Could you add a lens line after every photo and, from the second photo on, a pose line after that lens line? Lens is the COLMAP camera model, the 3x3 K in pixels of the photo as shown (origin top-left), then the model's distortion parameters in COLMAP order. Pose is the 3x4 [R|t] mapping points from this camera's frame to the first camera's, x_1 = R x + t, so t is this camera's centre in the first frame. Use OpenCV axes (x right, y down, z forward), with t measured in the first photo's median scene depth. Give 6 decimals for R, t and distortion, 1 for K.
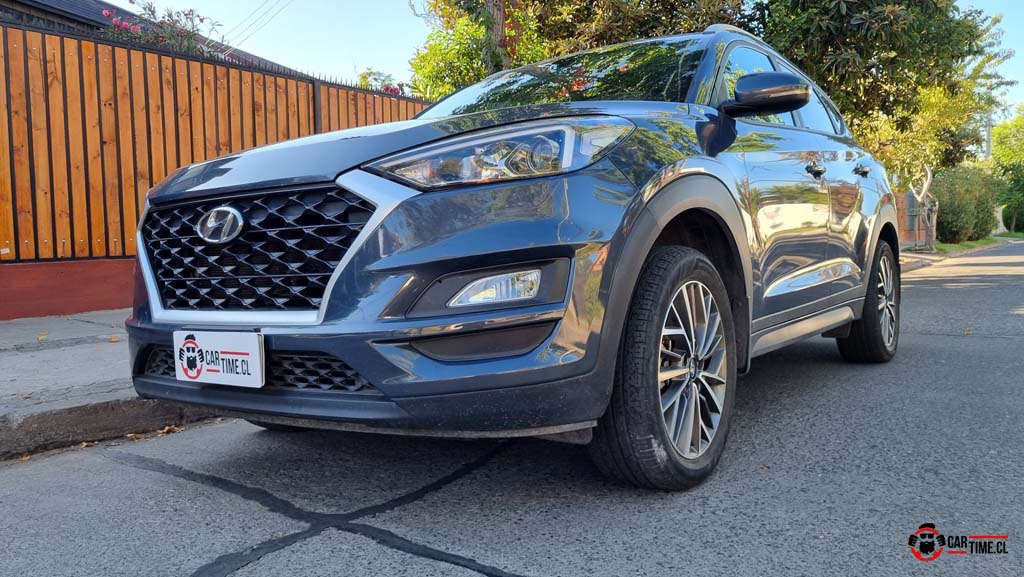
lens RADIAL K [[781.9, 0, 512.0], [0, 781.9, 288.5], [0, 0, 1]] dist [0.047975, -0.005237]
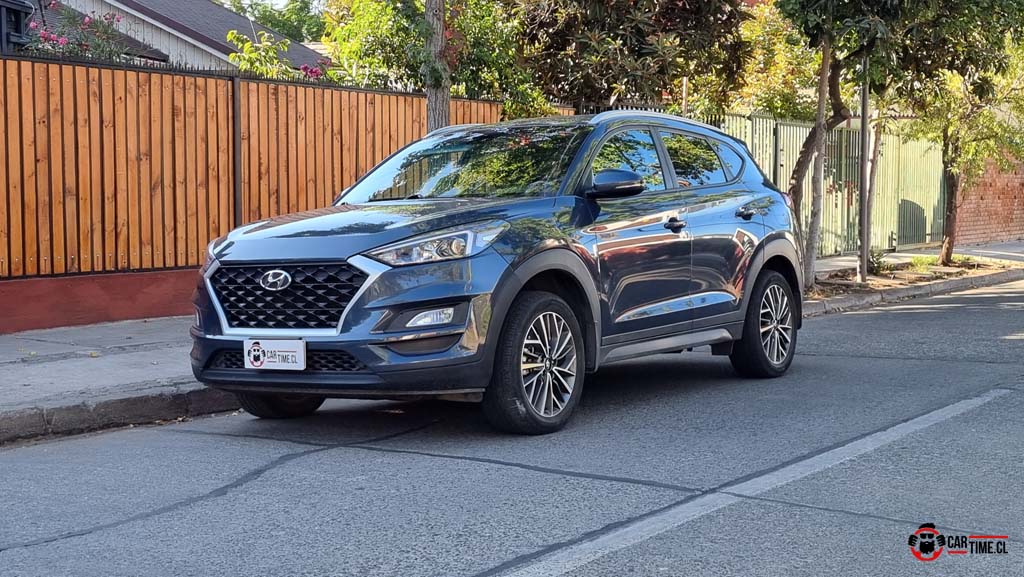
lens RADIAL K [[1362.7, 0, 512.0], [0, 1362.7, 288.5], [0, 0, 1]] dist [0.053786, 0.021215]
pose [[0.999395, 0.006300, 0.034204, 0.056376], [-0.006049, 0.999954, -0.007441, -0.041097], [-0.034250, 0.007230, 0.999387, -2.050429]]
